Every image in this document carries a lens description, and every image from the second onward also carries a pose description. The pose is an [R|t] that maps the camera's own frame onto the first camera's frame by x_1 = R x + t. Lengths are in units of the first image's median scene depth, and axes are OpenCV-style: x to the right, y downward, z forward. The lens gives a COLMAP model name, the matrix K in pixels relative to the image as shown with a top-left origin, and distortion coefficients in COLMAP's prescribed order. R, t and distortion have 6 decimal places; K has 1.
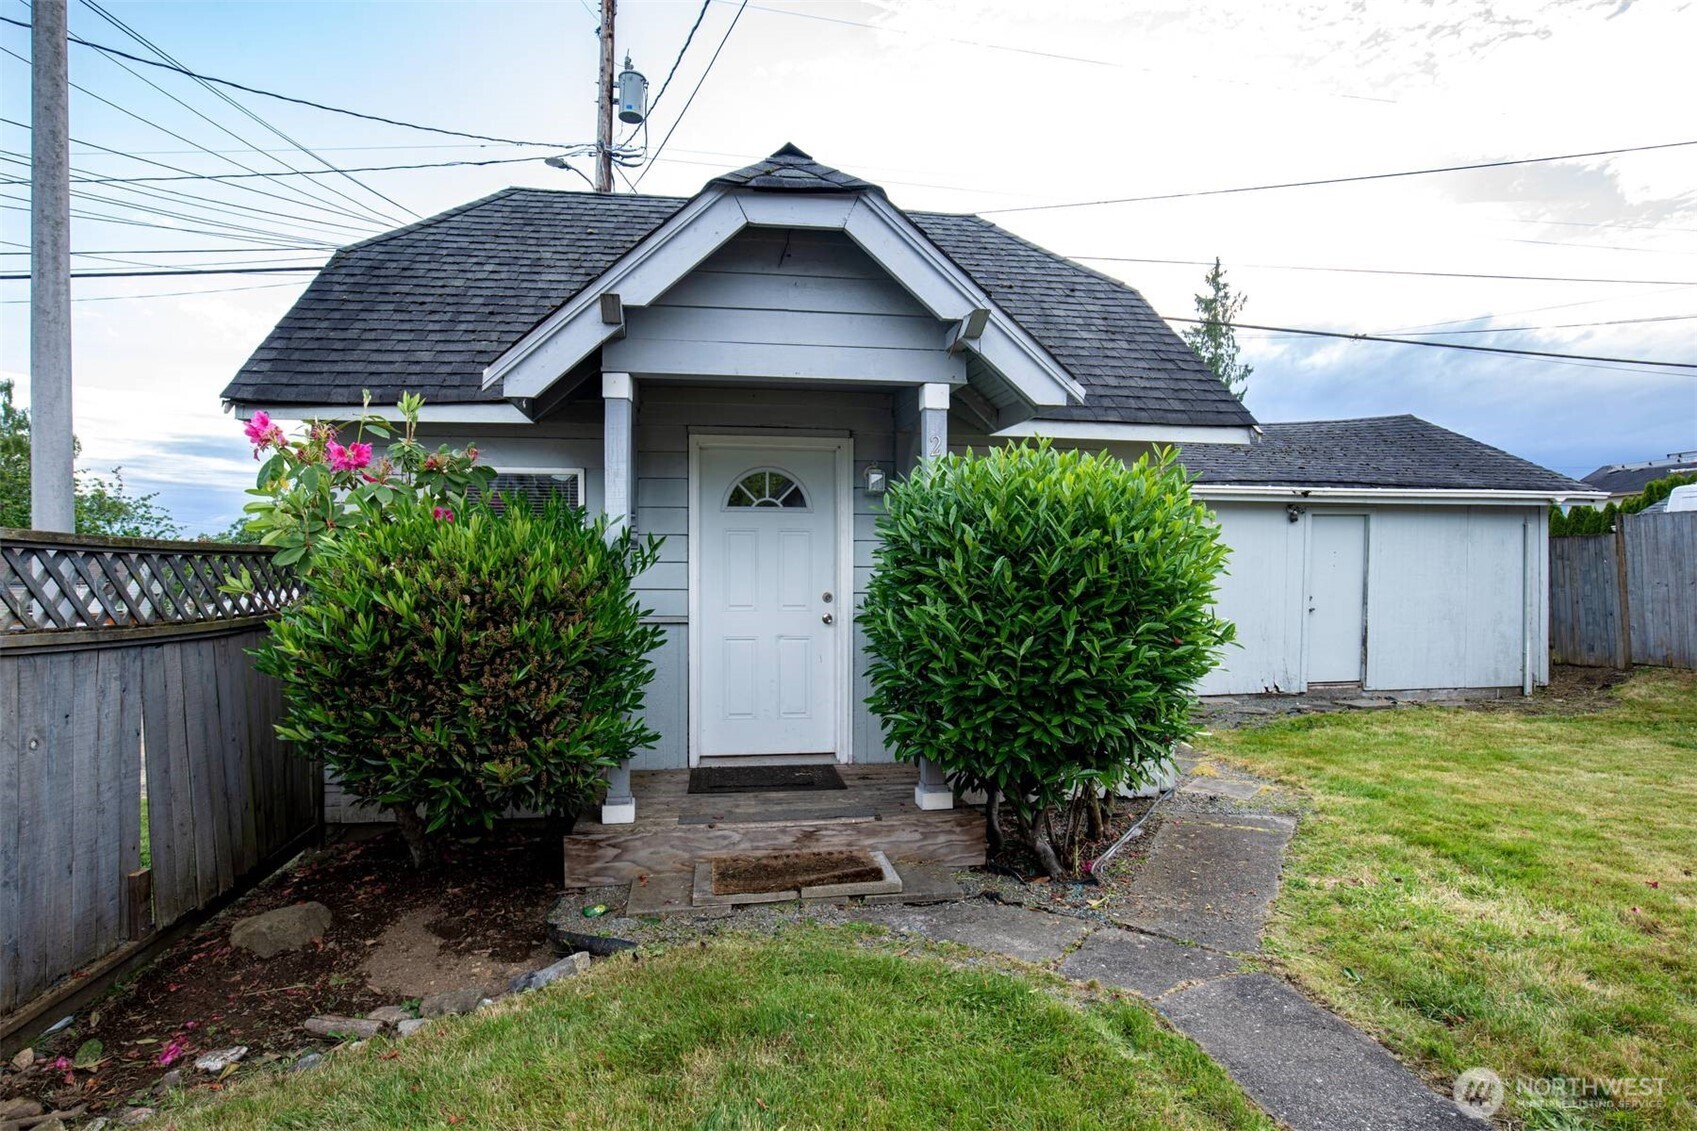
lens RADIAL K [[864.0, 0, 816.4], [0, 864.0, 581.1], [0, 0, 1]] dist [-0.032375, 0.006863]
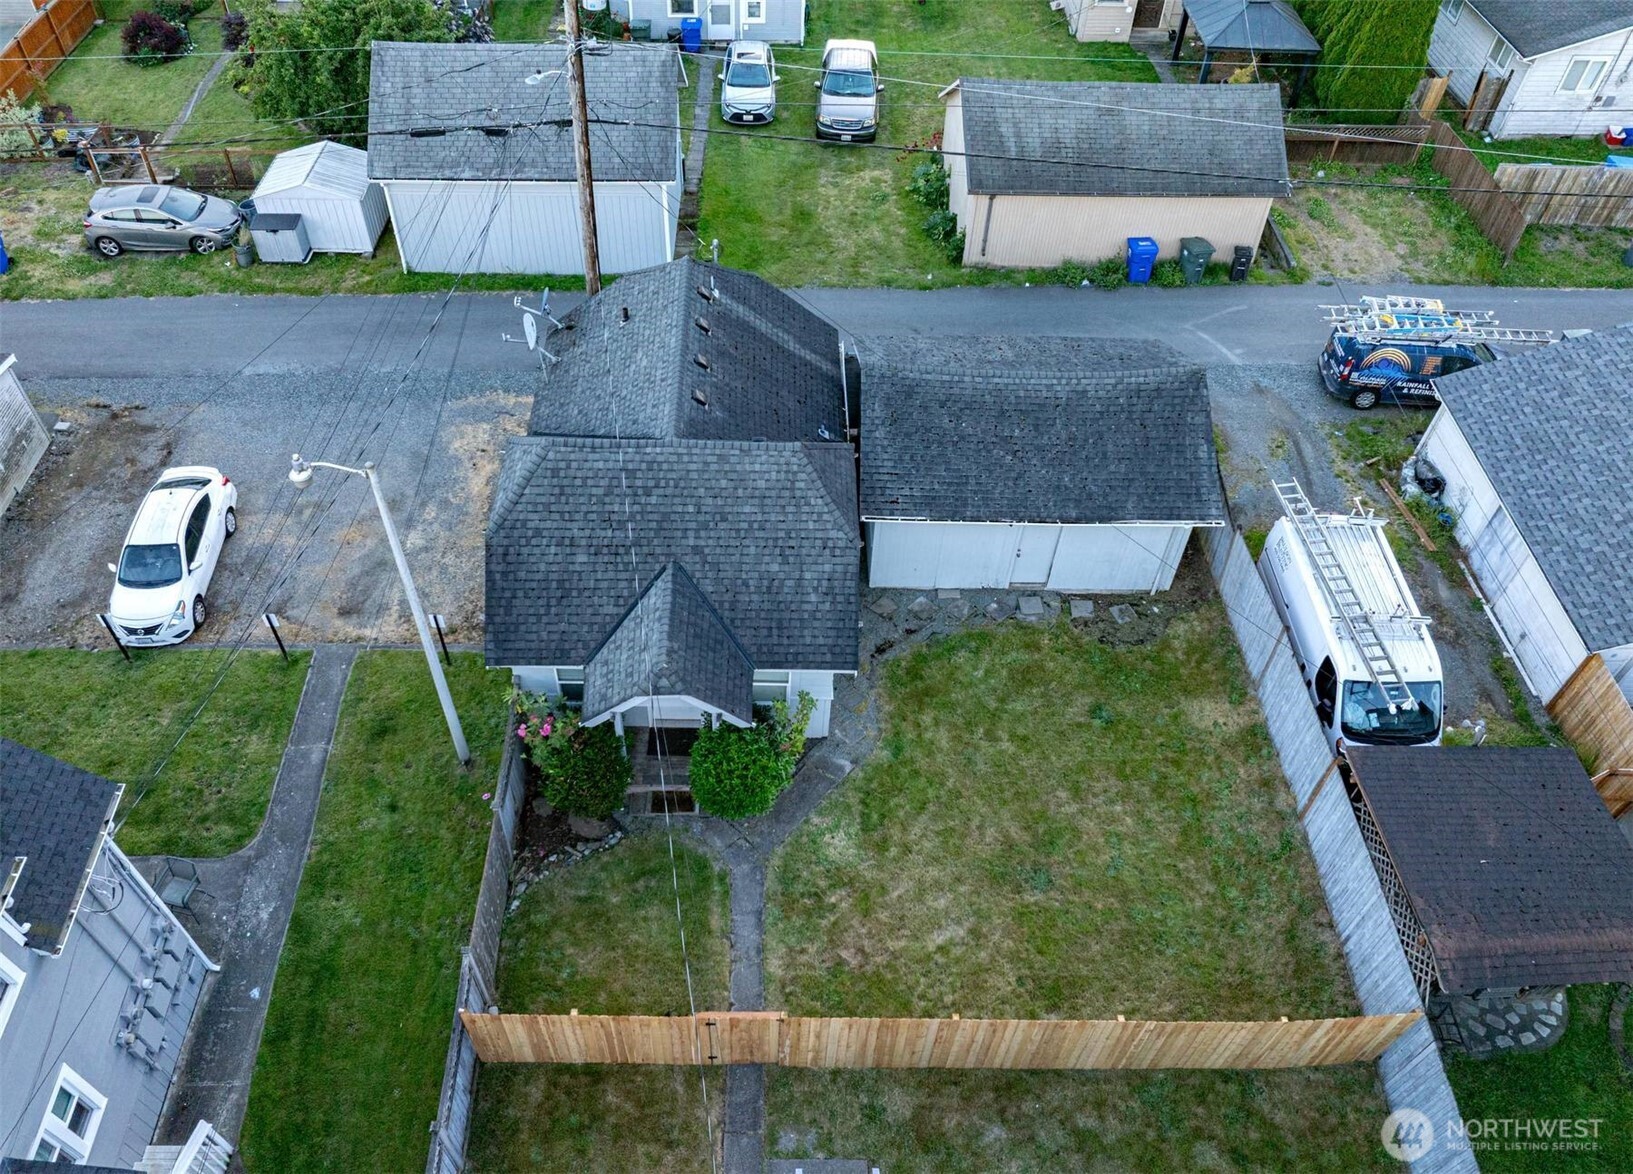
lens RADIAL K [[1180.8, 0, 774.3], [0, 1180.8, 588.1], [0, 0, 1]] dist [-0.036740, -0.000046]
pose [[0.991282, 0.109102, -0.073865, 0.624885], [-0.020051, 0.679013, 0.733852, -3.684189], [0.130220, -0.725973, 0.675282, -1.565487]]
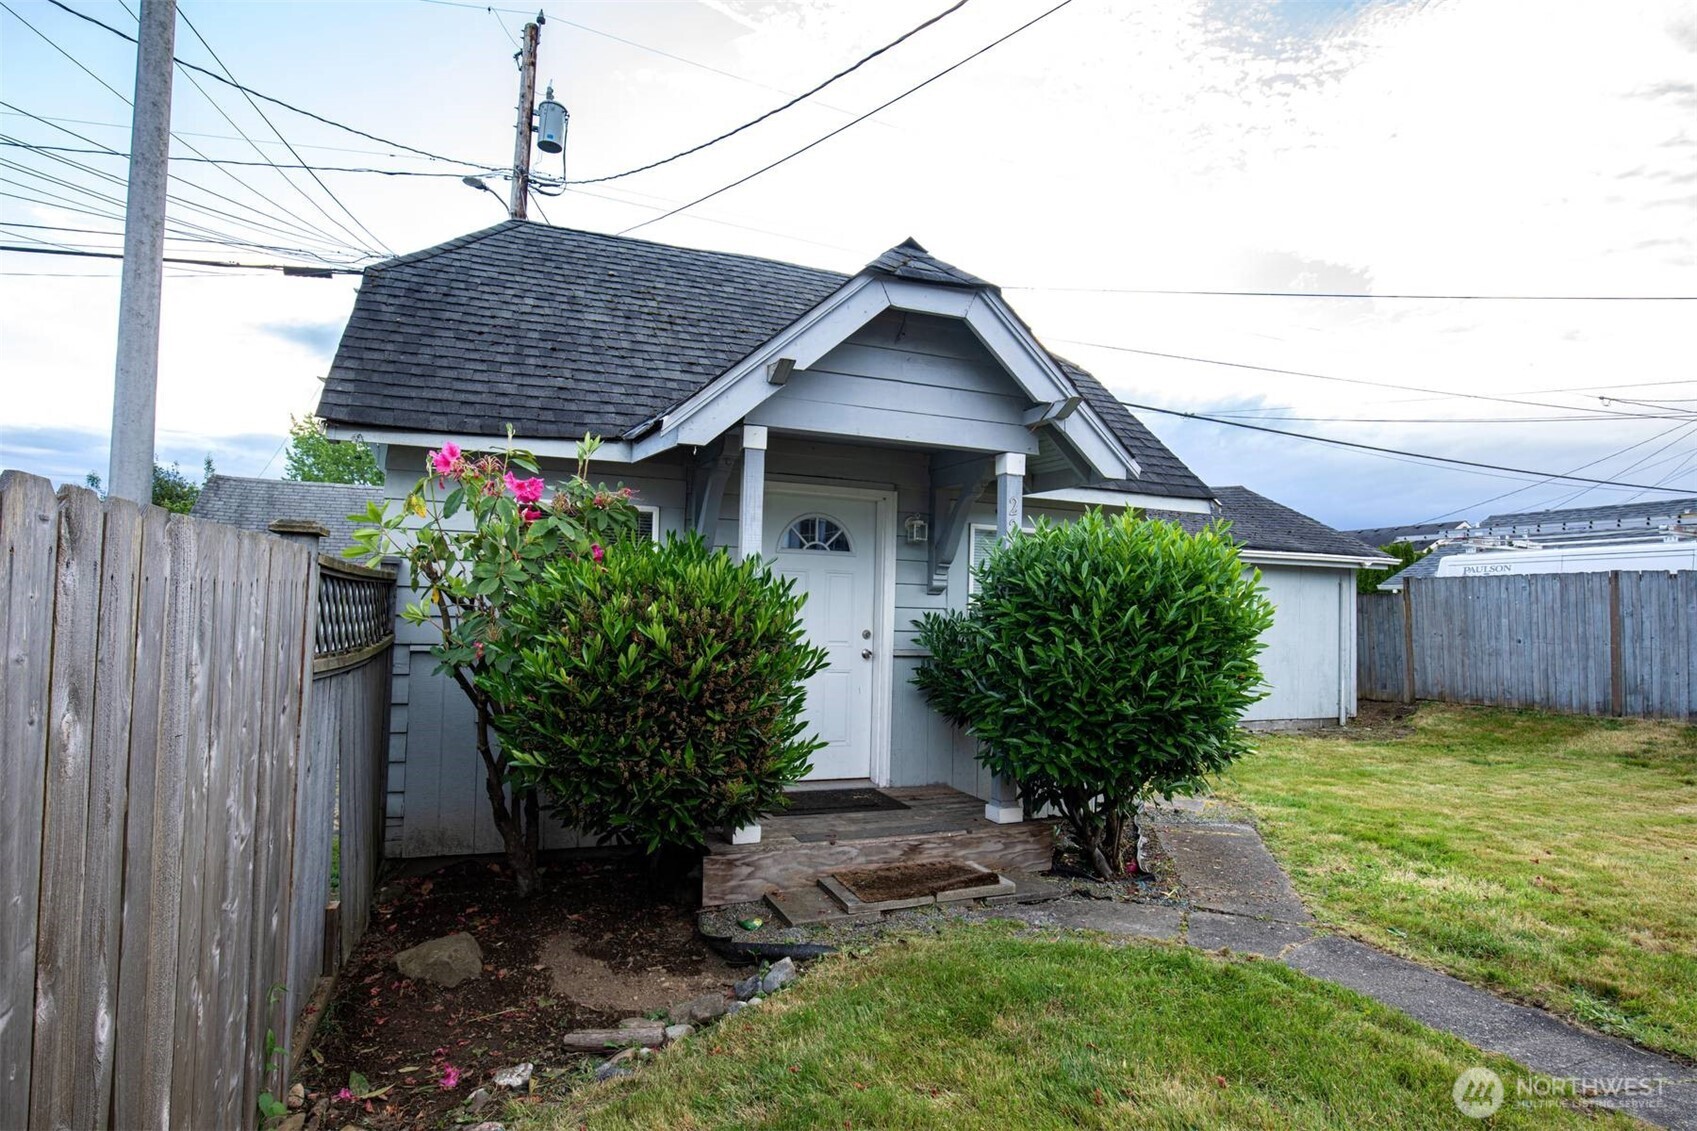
lens RADIAL K [[864.0, 0, 816.4], [0, 864.0, 581.1], [0, 0, 1]] dist [-0.032375, 0.006863]
pose [[0.976308, 0.031869, 0.214028, -0.365232], [-0.023167, 0.998805, -0.043042, -0.000147], [-0.215144, 0.037064, 0.975879, -0.071121]]
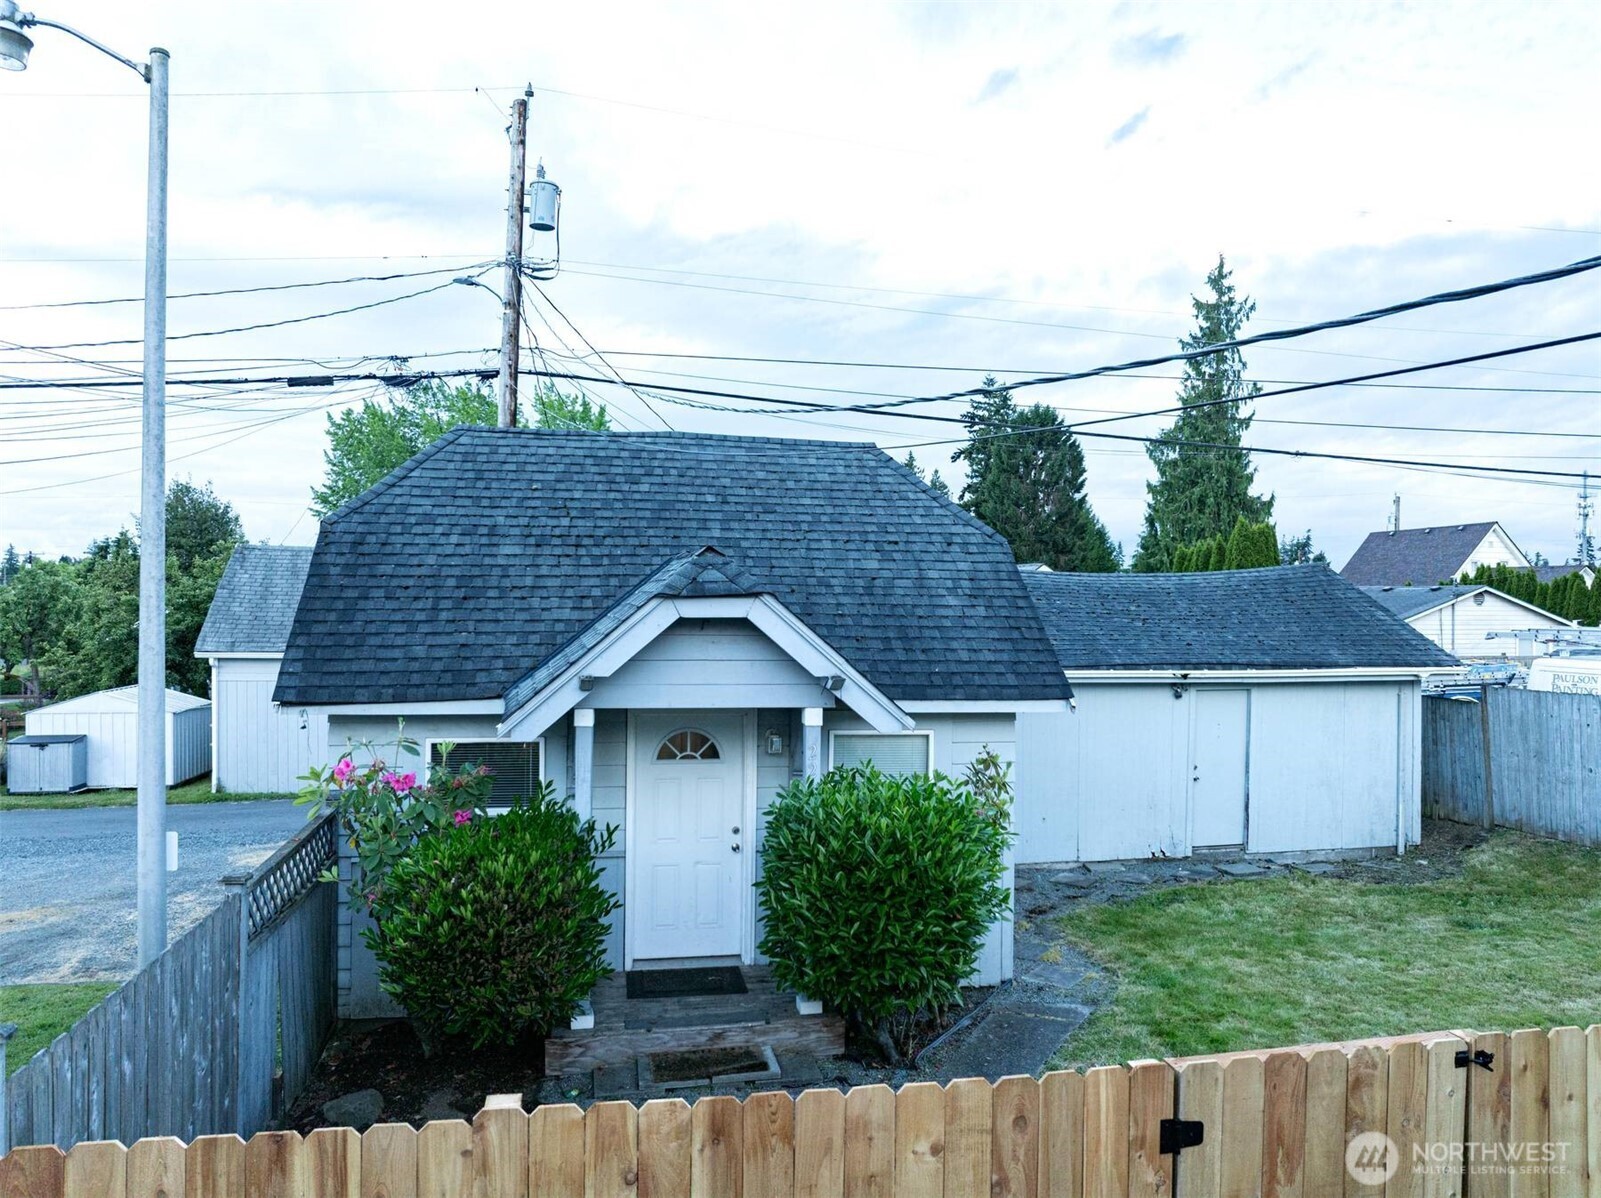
lens RADIAL K [[1114.7, 0, 805.5], [0, 1114.7, 592.5], [0, 0, 1]] dist [-0.035832, -0.005091]
pose [[0.998126, 0.010381, 0.060301, 0.016482], [-0.009290, 0.999789, -0.018346, -0.380963], [-0.060479, 0.017752, 0.998012, -0.796013]]
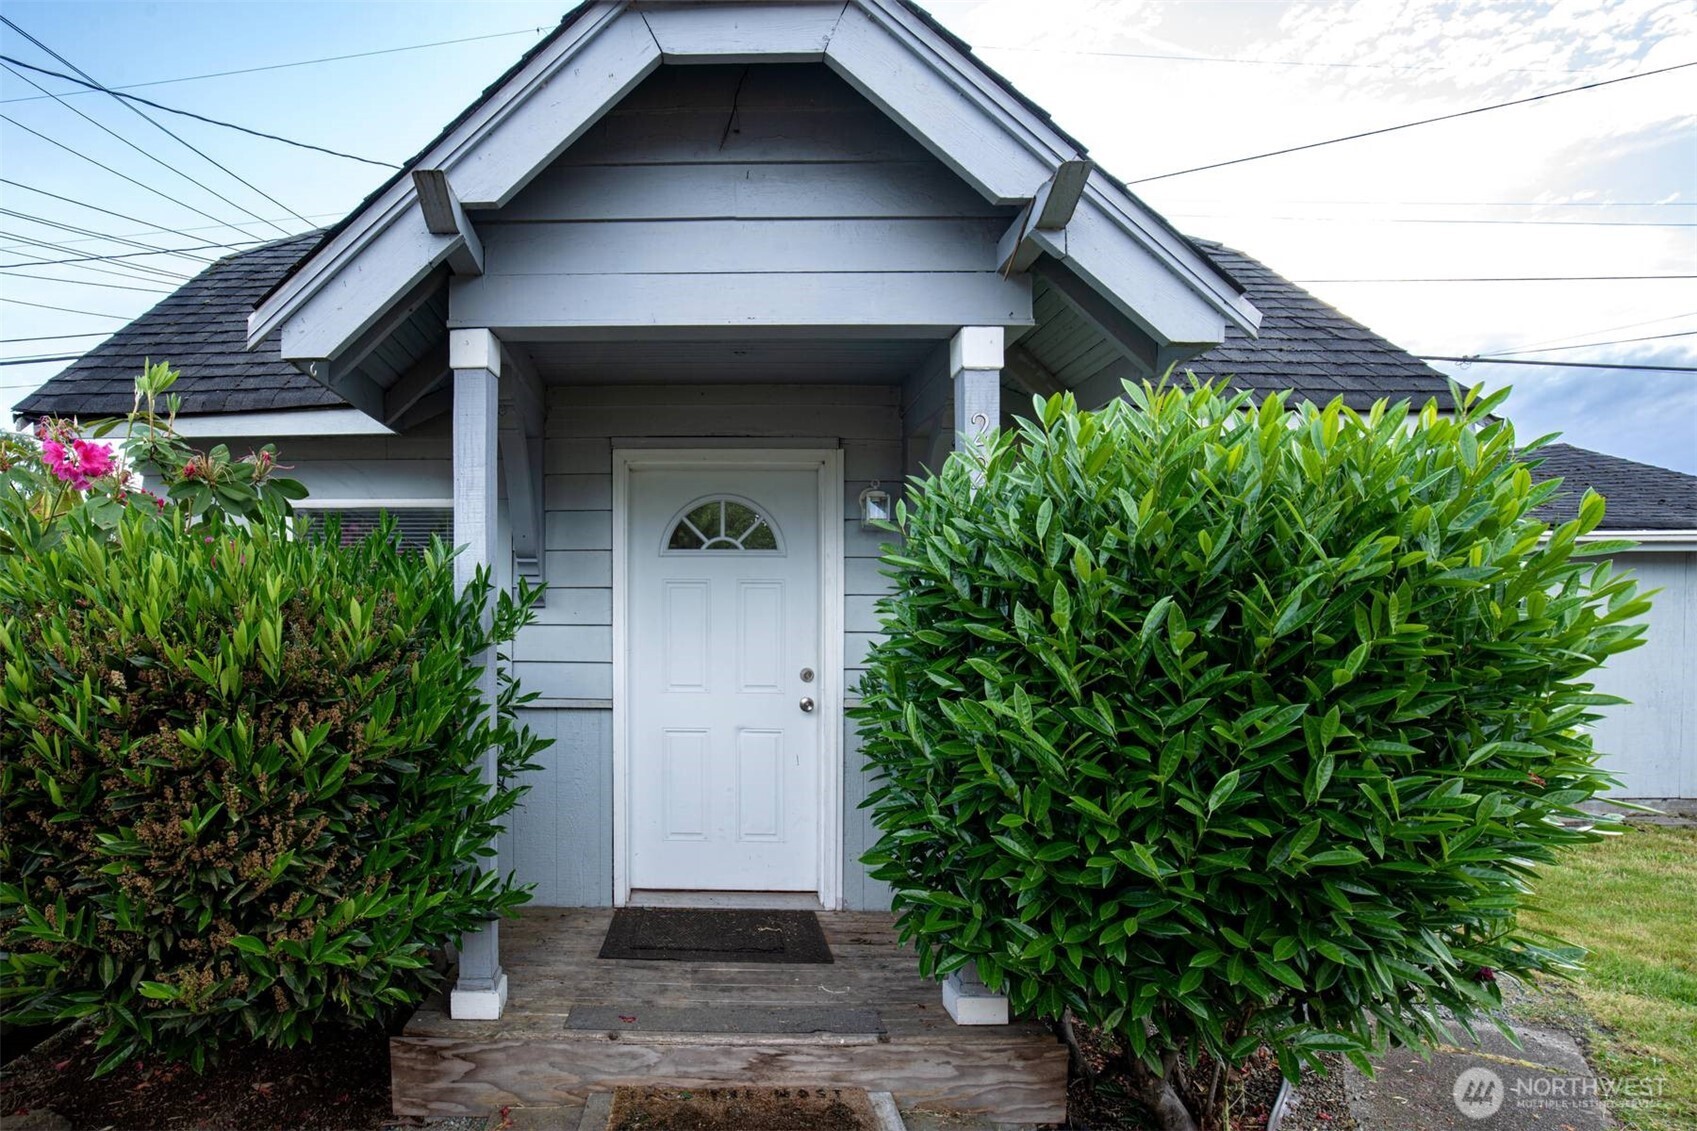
lens RADIAL K [[830.2, 0, 667.8], [0, 830.2, 653.6], [0, 0, 1]] dist [-0.037861, 0.006604]
pose [[0.985565, 0.003834, -0.169254, 0.017999], [-0.003609, 0.999992, 0.001636, 0.001642], [0.169259, -0.001002, 0.985571, 0.387179]]
